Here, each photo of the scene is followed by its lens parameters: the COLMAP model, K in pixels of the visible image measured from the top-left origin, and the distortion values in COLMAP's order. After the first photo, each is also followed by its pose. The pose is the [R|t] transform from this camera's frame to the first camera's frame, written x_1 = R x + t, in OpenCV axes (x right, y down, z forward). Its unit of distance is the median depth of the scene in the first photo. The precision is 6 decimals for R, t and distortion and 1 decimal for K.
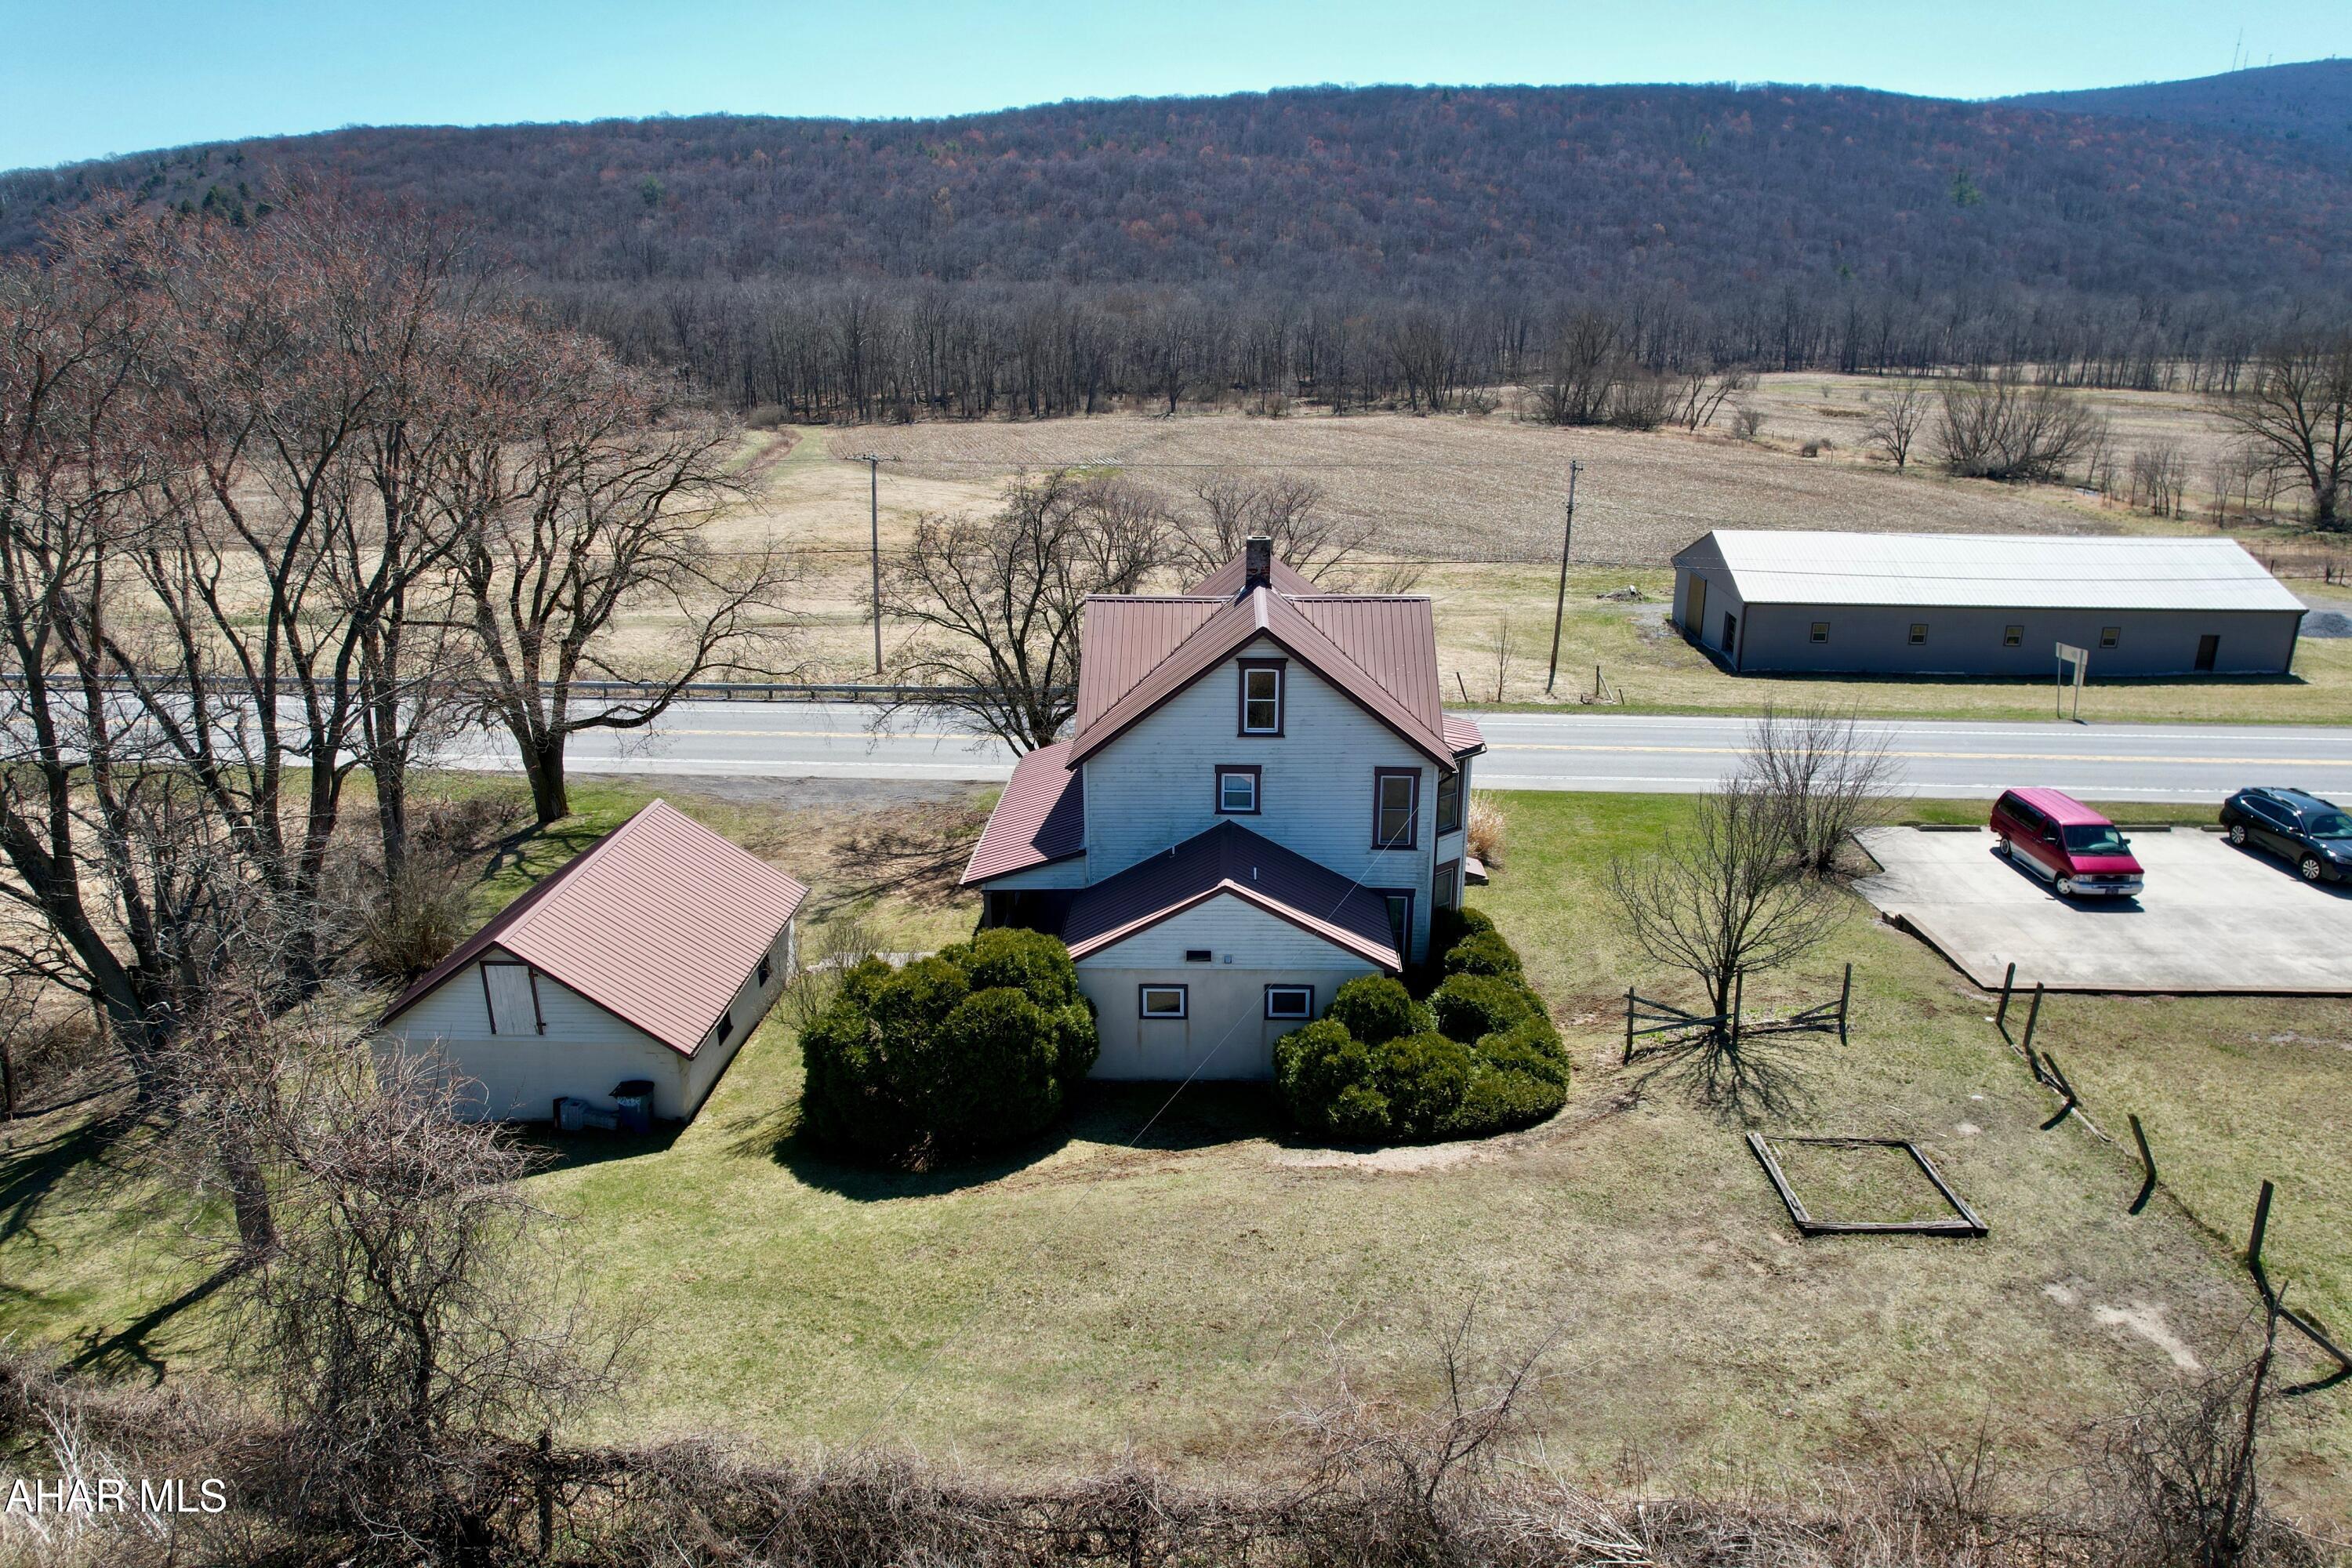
lens RADIAL K [[1503.0, 0, 1191.8], [0, 1503.0, 781.5], [0, 0, 1]] dist [-0.087495, 0.080571]
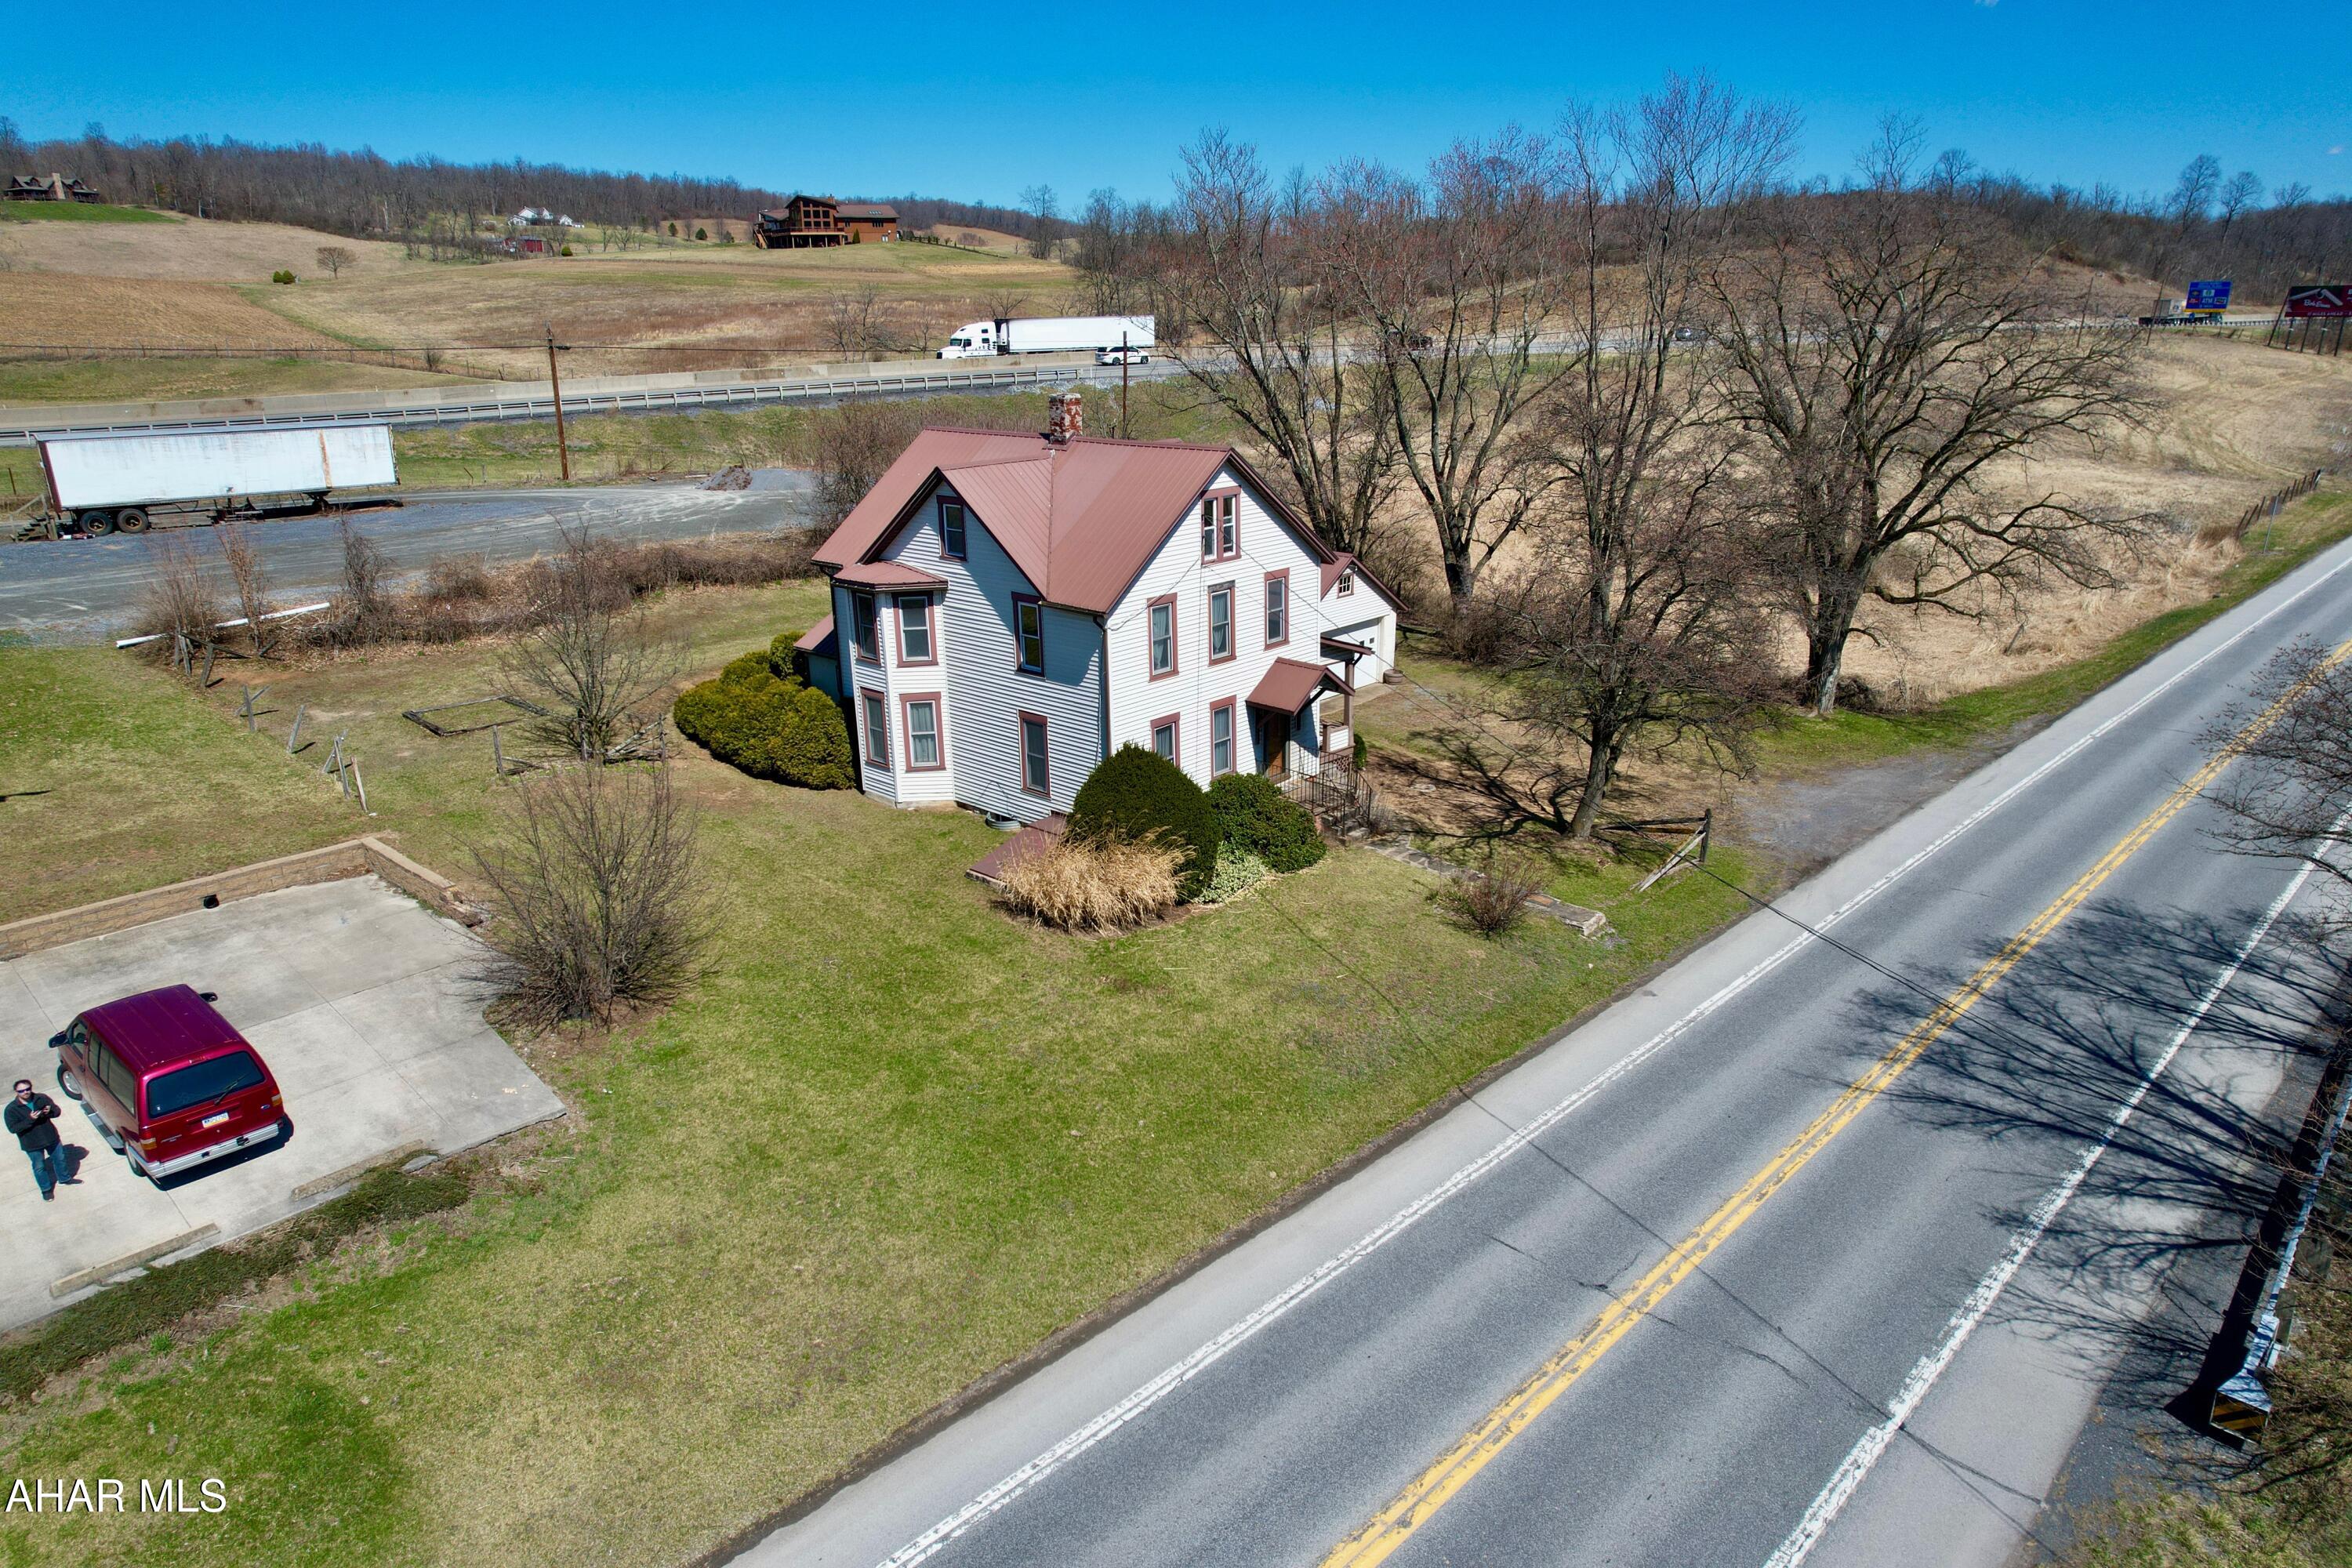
lens RADIAL K [[1497.1, 0, 1187.4], [0, 1497.1, 774.4], [0, 0, 1]] dist [-0.088961, 0.082424]
pose [[-0.645833, 0.247634, -0.722203, 0.749894], [-0.218570, 0.846376, 0.485669, -0.429697], [0.731523, 0.471513, -0.492493, 1.580412]]
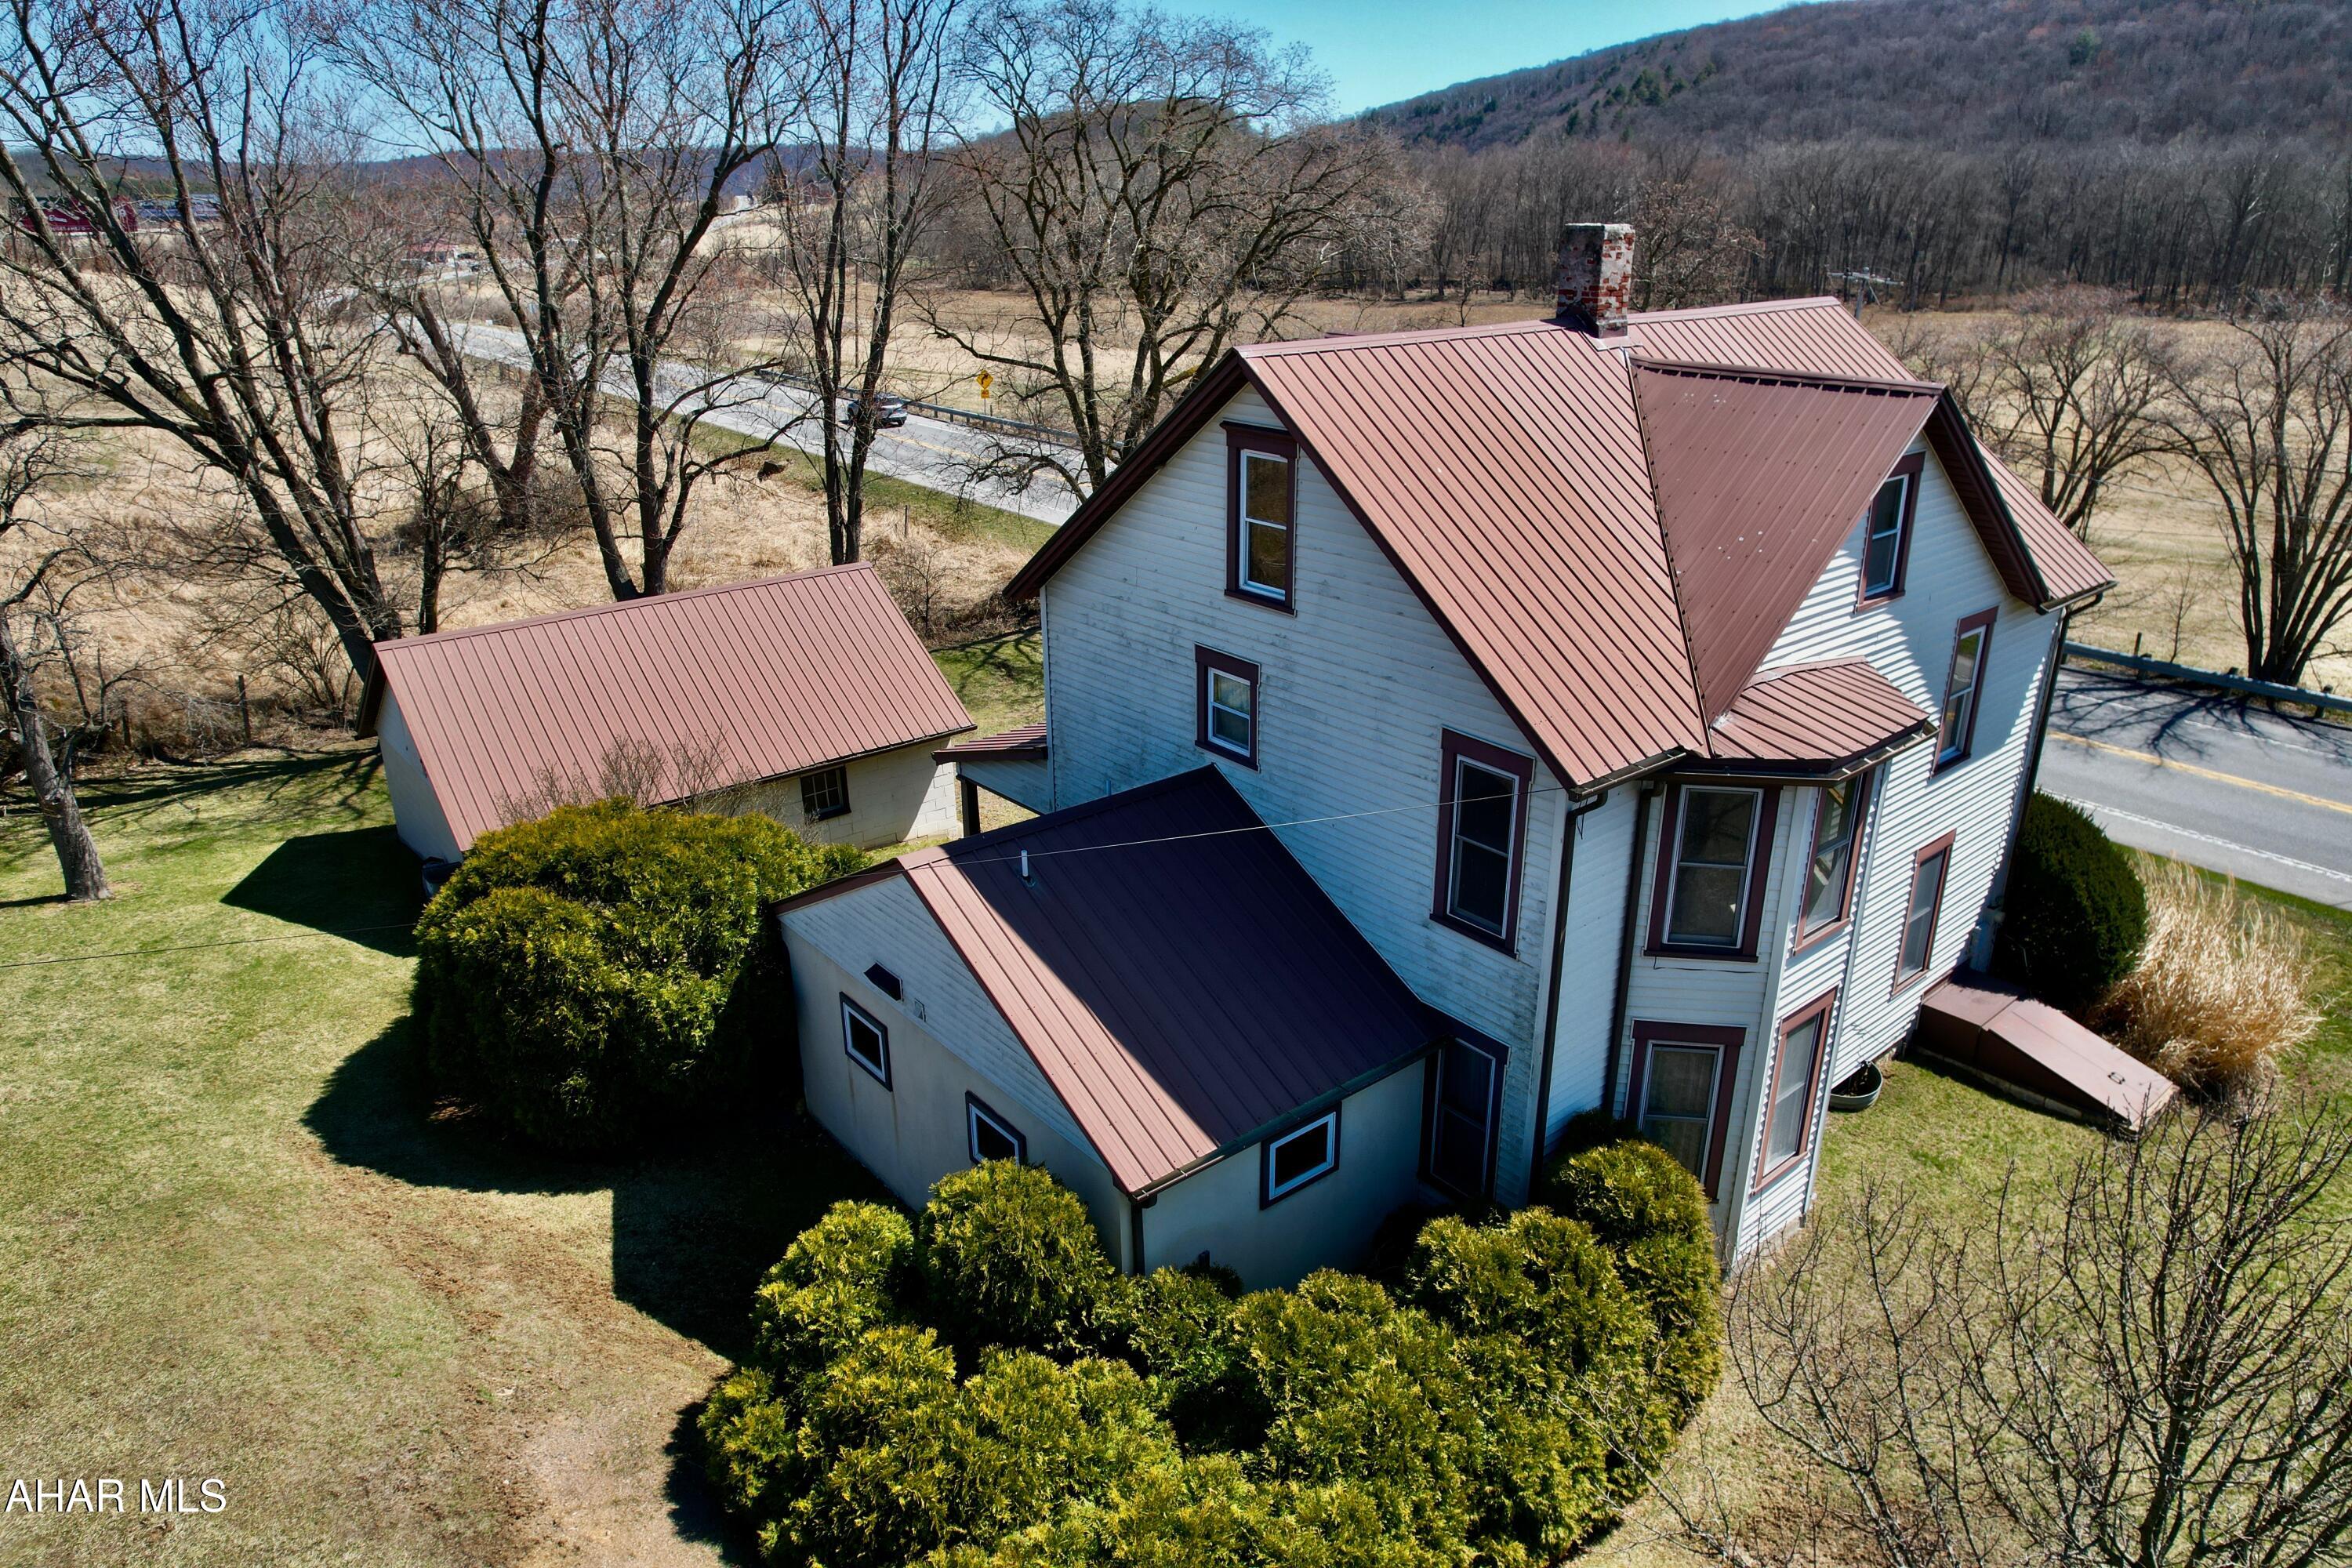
lens RADIAL K [[1497.3, 0, 1195.7], [0, 1497.3, 832.4], [0, 0, 1]] dist [-0.086397, 0.075605]
pose [[0.664361, 0.295270, -0.686615, 0.309815], [-0.226444, 0.954998, 0.191579, -0.038680], [0.712283, 0.028202, 0.701325, 0.559348]]
